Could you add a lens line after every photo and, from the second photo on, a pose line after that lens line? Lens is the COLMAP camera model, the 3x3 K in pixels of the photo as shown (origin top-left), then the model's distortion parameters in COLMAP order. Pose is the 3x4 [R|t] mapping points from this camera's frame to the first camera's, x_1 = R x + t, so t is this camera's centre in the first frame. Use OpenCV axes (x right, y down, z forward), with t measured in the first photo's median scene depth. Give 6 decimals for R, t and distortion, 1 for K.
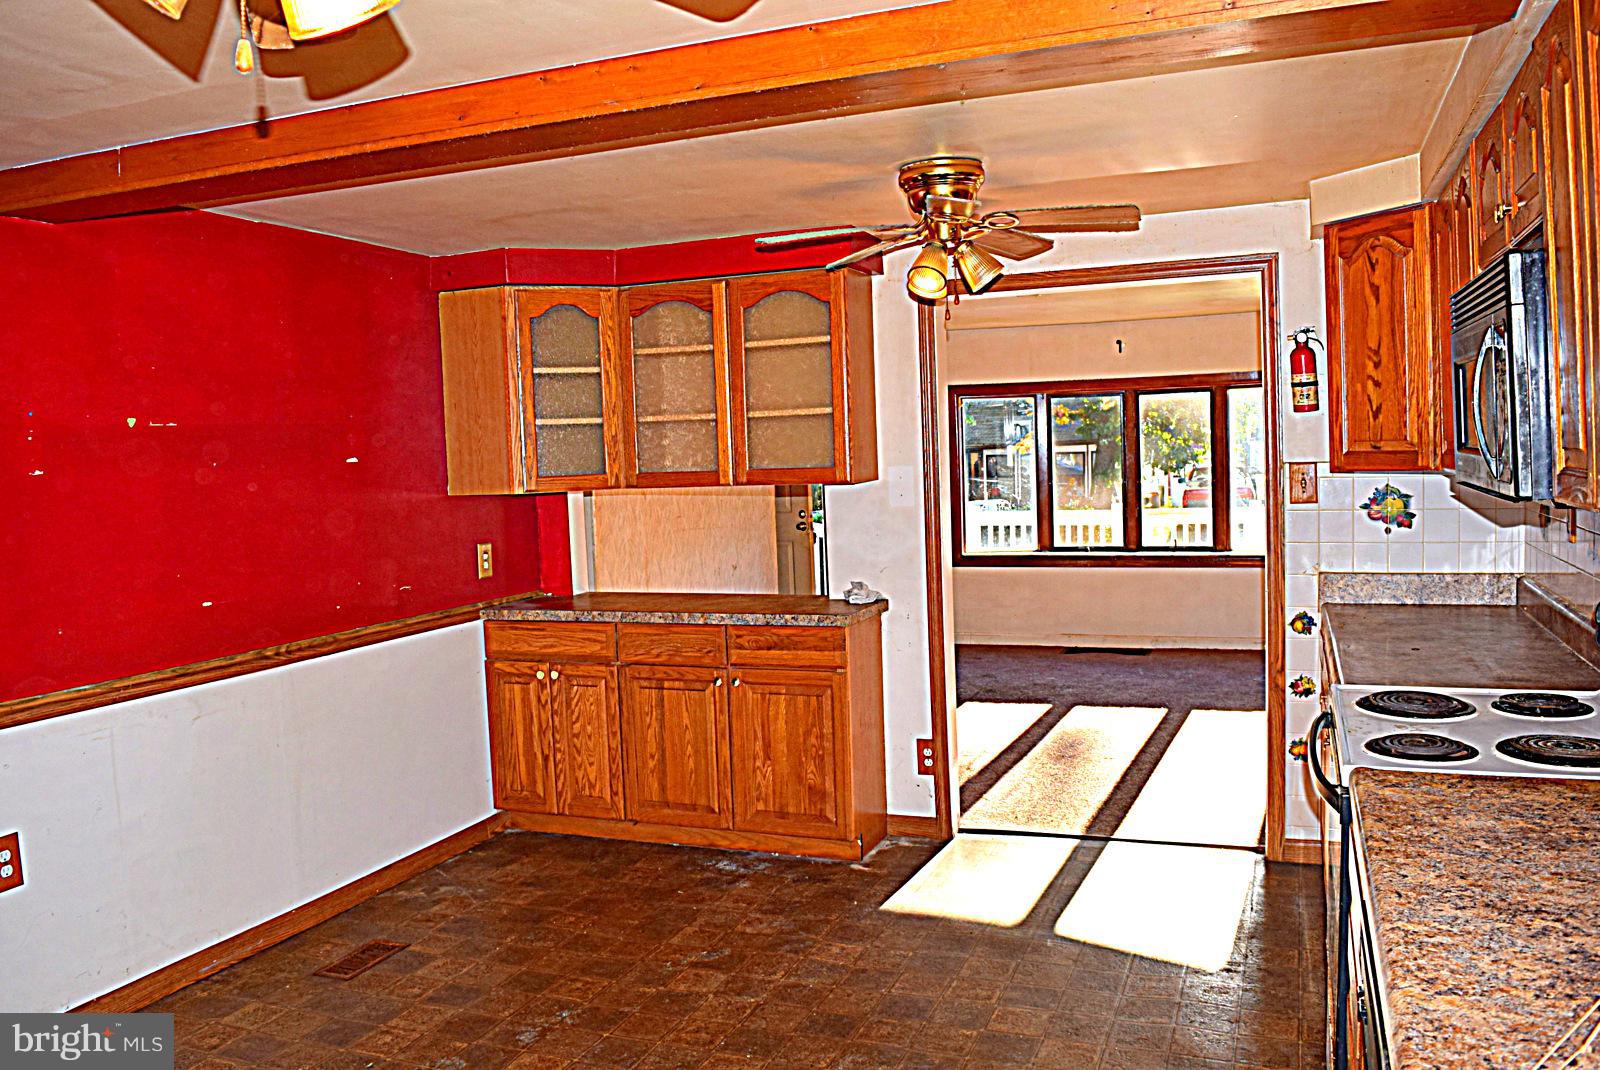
lens RADIAL K [[1254.0, 0, 795.8], [0, 1254.0, 523.0], [0, 0, 1]] dist [-0.092310, 0.004162]
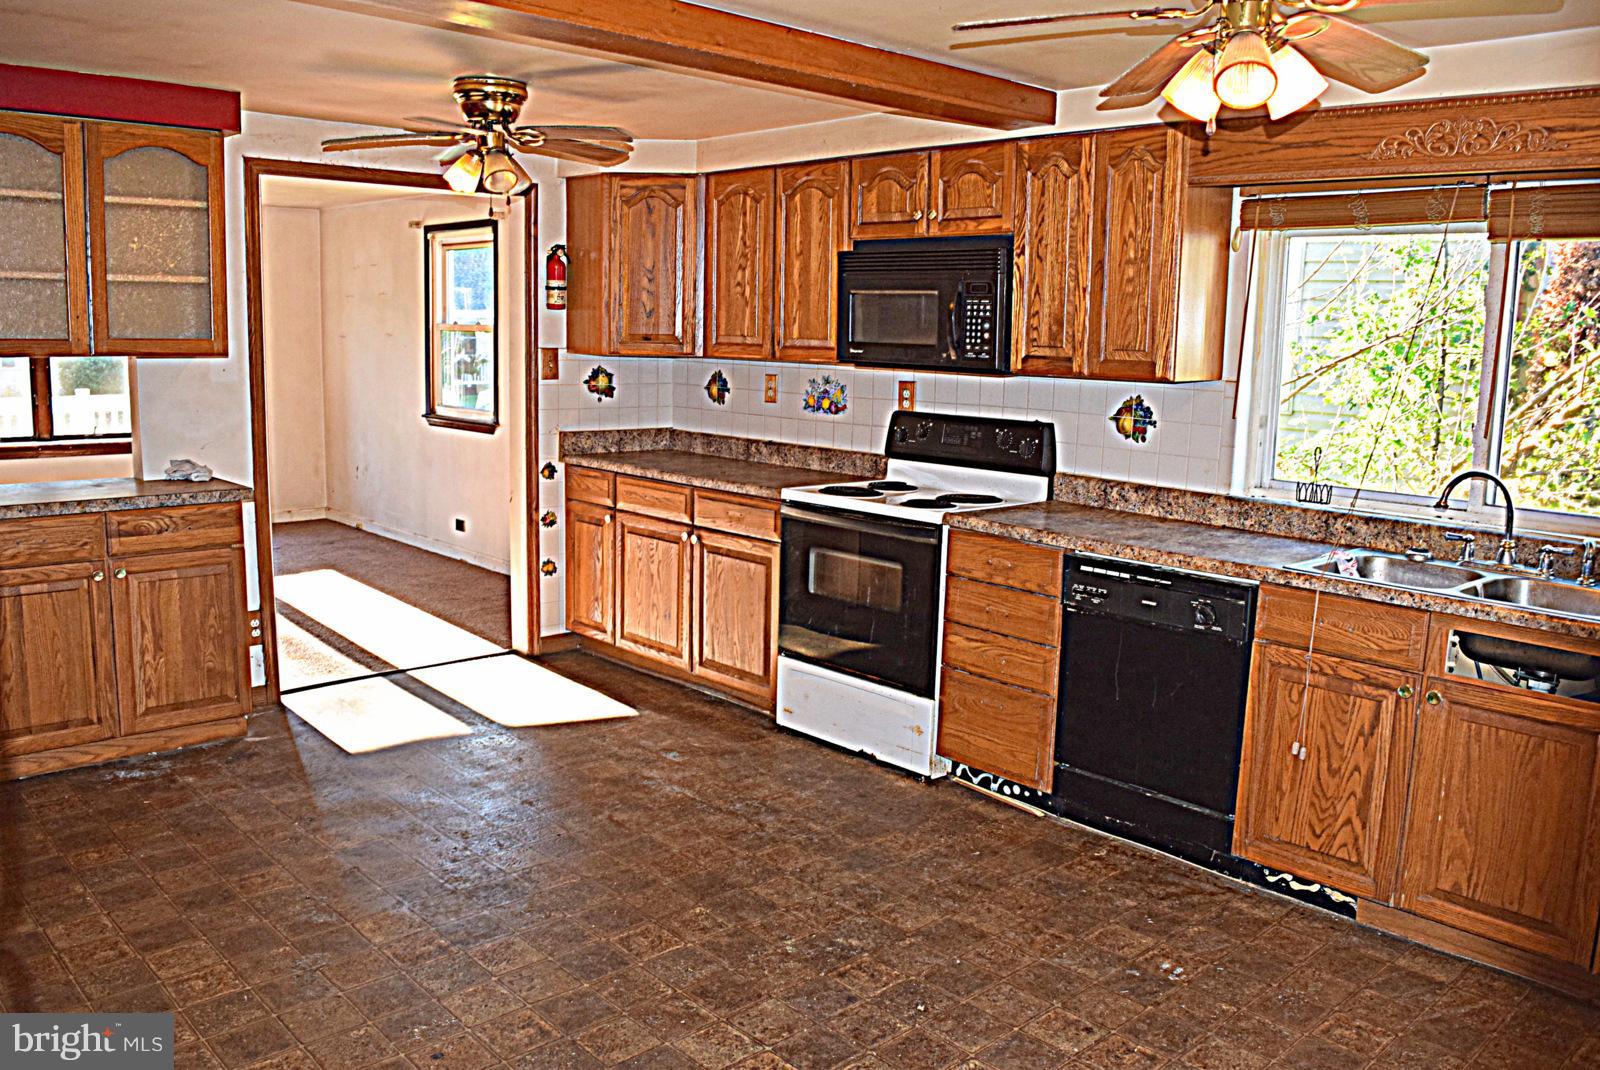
lens RADIAL K [[1254.0, 0, 797.5], [0, 1254.0, 525.2], [0, 0, 1]] dist [-0.092310, 0.004162]
pose [[0.423351, -0.091628, 0.901320, -0.642447], [0.014581, 0.995433, 0.094347, 0.015949], [-0.905848, -0.026799, 0.422753, 0.183187]]
